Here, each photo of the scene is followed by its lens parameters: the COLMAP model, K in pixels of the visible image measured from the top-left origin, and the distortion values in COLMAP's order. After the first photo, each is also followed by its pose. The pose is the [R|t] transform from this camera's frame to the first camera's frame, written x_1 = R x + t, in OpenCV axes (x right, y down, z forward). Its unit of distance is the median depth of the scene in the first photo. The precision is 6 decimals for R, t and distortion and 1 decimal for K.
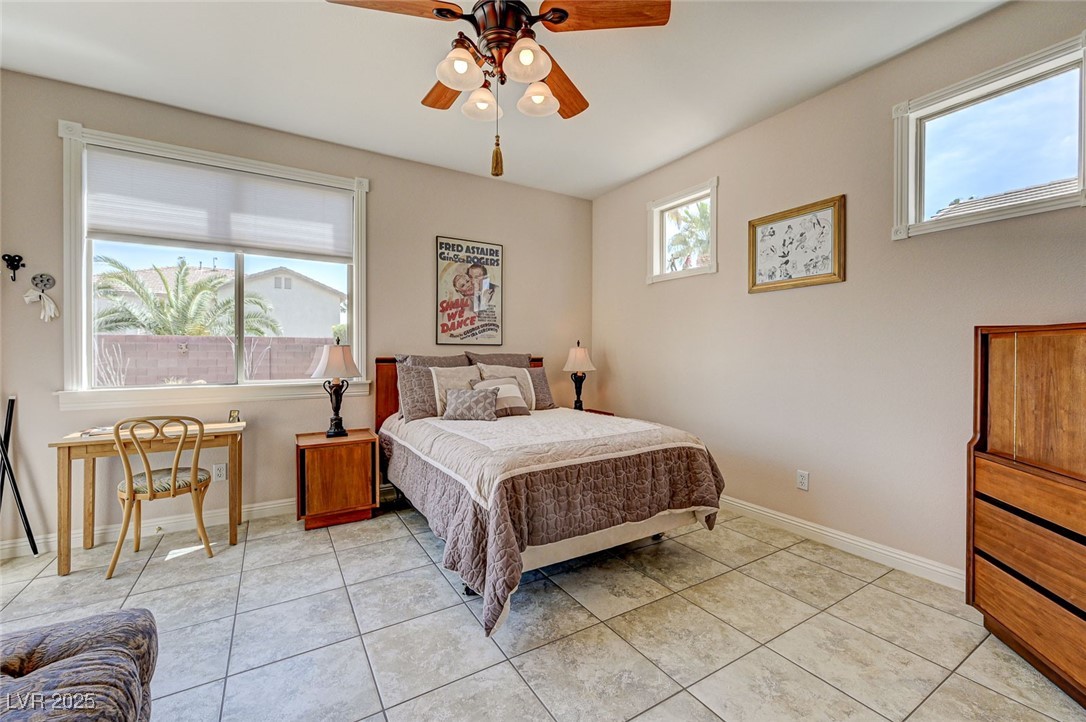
lens RADIAL K [[443.3, 0, 542.8], [0, 443.3, 355.0], [0, 0, 1]] dist [0.001908, 0.000039]
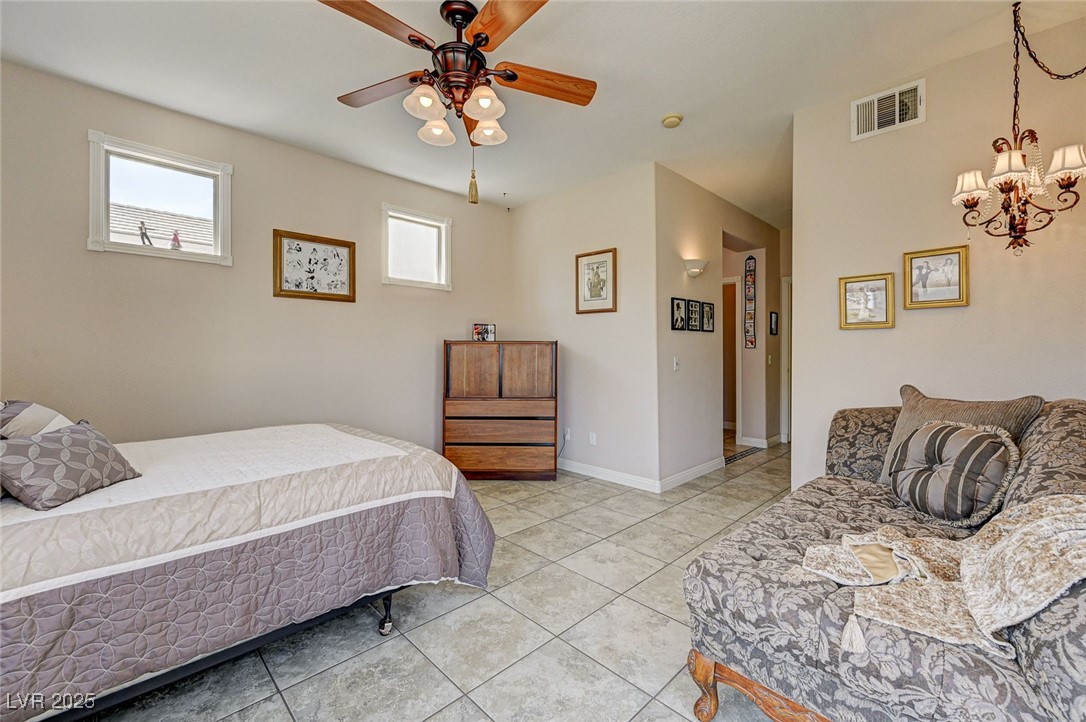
lens RADIAL K [[443.3, 0, 543.2], [0, 443.3, 354.4], [0, 0, 1]] dist [0.001908, 0.000039]
pose [[-0.224861, -0.006298, 0.974371, -0.797751], [0.003474, 0.999968, 0.007265, -0.004709], [-0.974385, 0.005018, -0.224832, 0.668077]]
